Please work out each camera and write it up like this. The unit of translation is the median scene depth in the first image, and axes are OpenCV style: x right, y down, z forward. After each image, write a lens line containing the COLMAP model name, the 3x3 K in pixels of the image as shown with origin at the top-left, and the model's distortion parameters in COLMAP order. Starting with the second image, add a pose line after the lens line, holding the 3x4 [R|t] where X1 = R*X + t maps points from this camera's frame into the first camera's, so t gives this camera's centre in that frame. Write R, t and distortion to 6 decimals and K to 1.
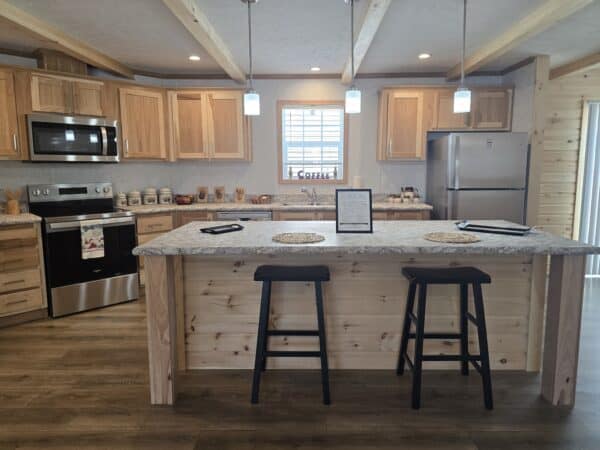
lens RADIAL K [[399.7, 0, 300.0], [0, 399.7, 225.0], [0, 0, 1]] dist [0.014520, 0.000303]
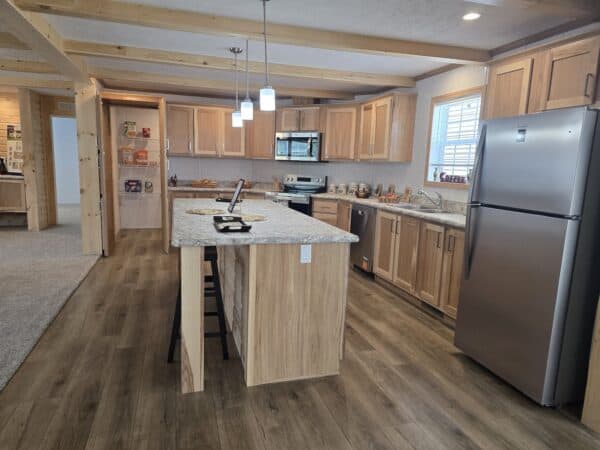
lens RADIAL K [[399.7, 0, 300.0], [0, 399.7, 225.0], [0, 0, 1]] dist [0.014520, 0.000303]
pose [[0.318431, 0.153196, -0.935485, 0.800408], [-0.171472, 0.979884, 0.102100, -0.059665], [0.932309, 0.127898, 0.338294, 0.428884]]
